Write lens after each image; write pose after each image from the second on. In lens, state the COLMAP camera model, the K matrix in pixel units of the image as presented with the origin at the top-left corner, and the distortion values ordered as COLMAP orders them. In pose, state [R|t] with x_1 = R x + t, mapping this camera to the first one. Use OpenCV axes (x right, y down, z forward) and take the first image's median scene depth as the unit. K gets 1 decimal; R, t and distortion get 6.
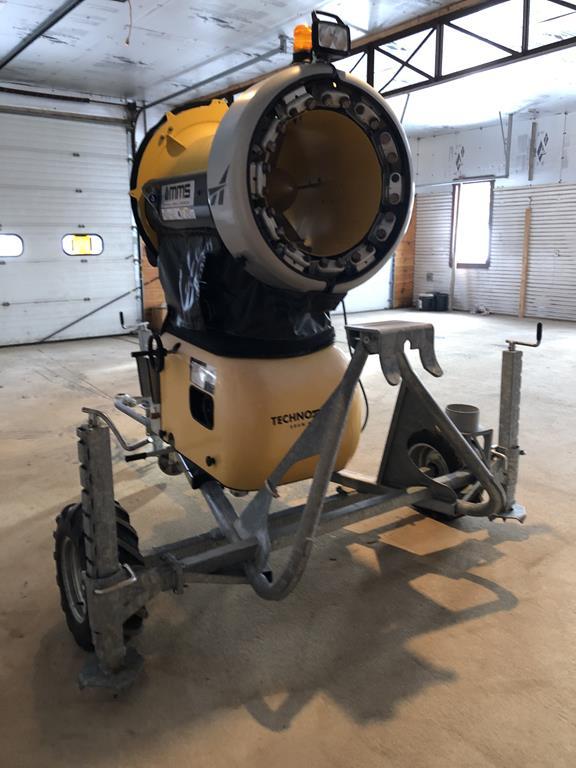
lens RADIAL K [[634.6, 0, 288.0], [0, 634.6, 384.0], [0, 0, 1]] dist [0.026535, -0.012209]
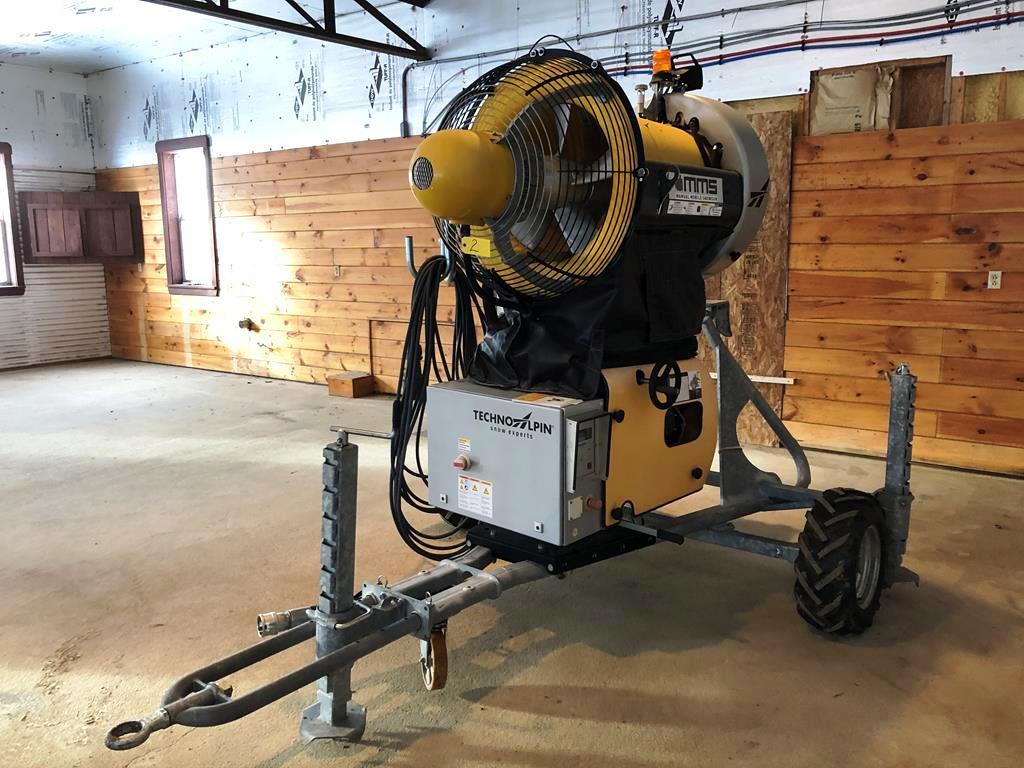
lens RADIAL K [[846.1, 0, 512.0], [0, 846.1, 384.0], [0, 0, 1]] dist [0.026535, -0.012209]
pose [[-0.308358, -0.168243, 0.936274, -1.253047], [0.208421, 0.948373, 0.239059, -0.379008], [-0.928157, 0.268855, -0.257373, 1.633734]]
